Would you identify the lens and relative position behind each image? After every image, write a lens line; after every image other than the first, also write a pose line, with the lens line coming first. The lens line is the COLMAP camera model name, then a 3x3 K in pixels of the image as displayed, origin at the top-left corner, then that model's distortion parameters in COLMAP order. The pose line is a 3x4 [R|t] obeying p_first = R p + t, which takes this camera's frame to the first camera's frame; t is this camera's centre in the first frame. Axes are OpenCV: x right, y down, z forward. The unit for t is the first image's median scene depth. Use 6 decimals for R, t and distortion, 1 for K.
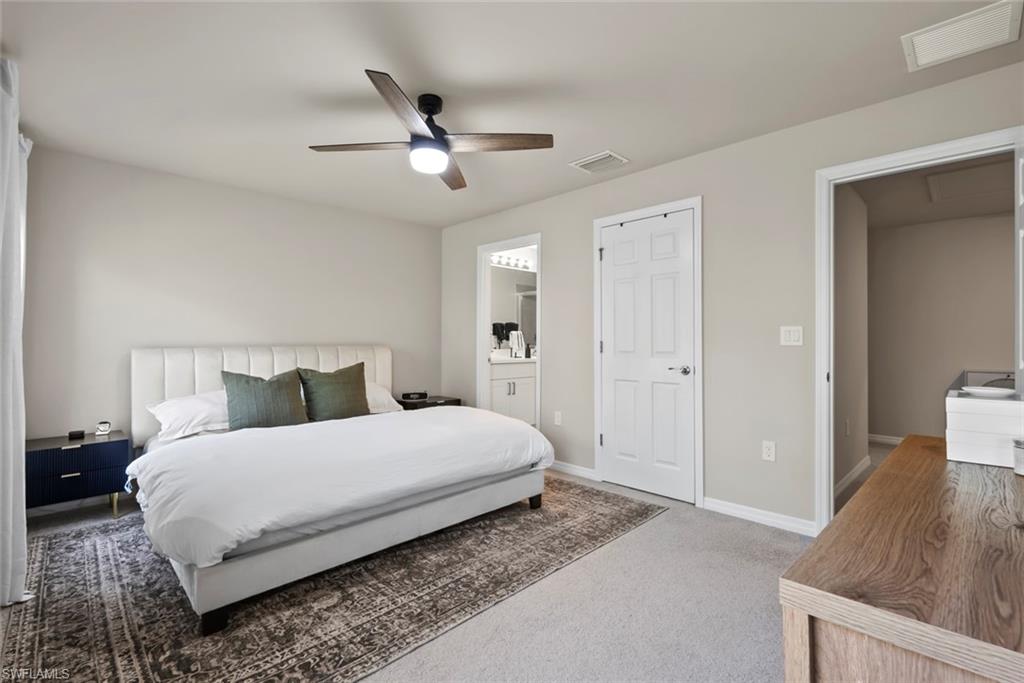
lens RADIAL K [[459.5, 0, 513.0], [0, 459.5, 339.8], [0, 0, 1]] dist [-0.001197, 0.000649]
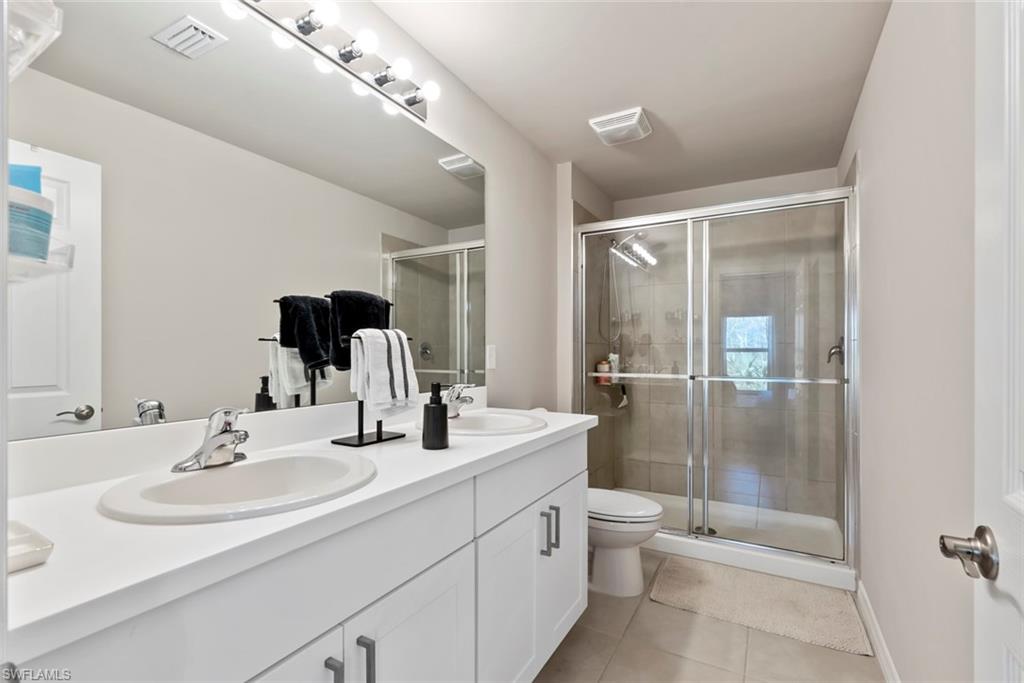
lens RADIAL K [[459.5, 0, 515.7], [0, 459.5, 335.4], [0, 0, 1]] dist [-0.001197, 0.000649]
pose [[0.959123, -0.013432, 0.282671, 0.006627], [0.010790, 0.999882, 0.010901, -0.017447], [-0.282784, -0.007406, 0.959155, 0.744935]]
